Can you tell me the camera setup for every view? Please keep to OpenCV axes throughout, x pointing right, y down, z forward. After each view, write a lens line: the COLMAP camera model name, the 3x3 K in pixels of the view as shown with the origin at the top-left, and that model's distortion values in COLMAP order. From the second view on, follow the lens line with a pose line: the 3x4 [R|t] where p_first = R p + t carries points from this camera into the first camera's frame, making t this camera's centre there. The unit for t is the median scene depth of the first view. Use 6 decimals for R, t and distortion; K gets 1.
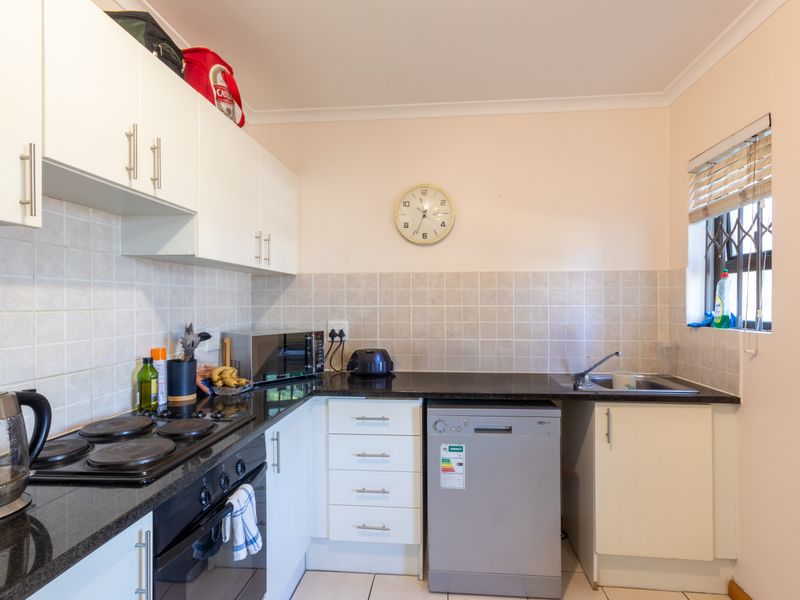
lens RADIAL K [[425.8, 0, 402.4], [0, 425.8, 304.1], [0, 0, 1]] dist [0.015318, 0.001519]
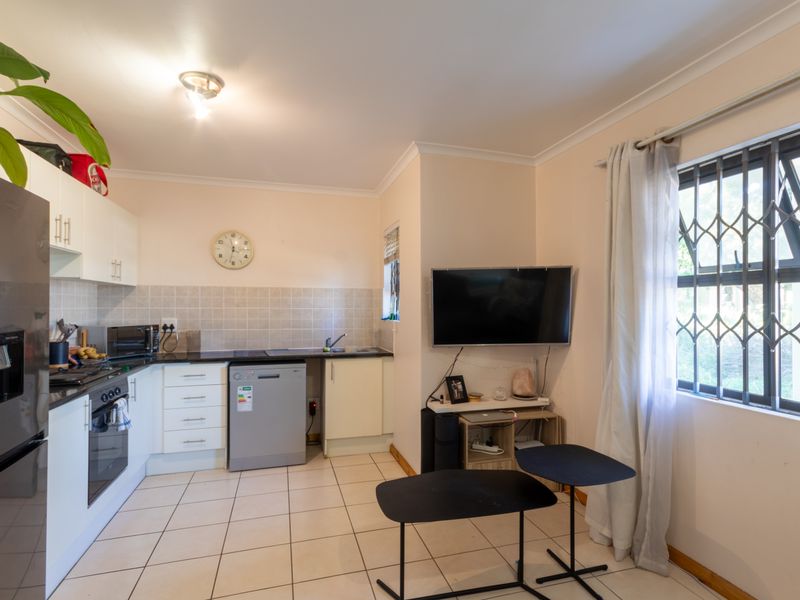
lens RADIAL K [[425.8, 0, 402.4], [0, 425.8, 304.1], [0, 0, 1]] dist [0.015318, 0.001519]
pose [[0.929641, 0.007694, 0.368385, 0.065984], [-0.004543, 0.999945, -0.009420, 0.001556], [-0.368437, 0.007084, 0.929626, -0.846021]]
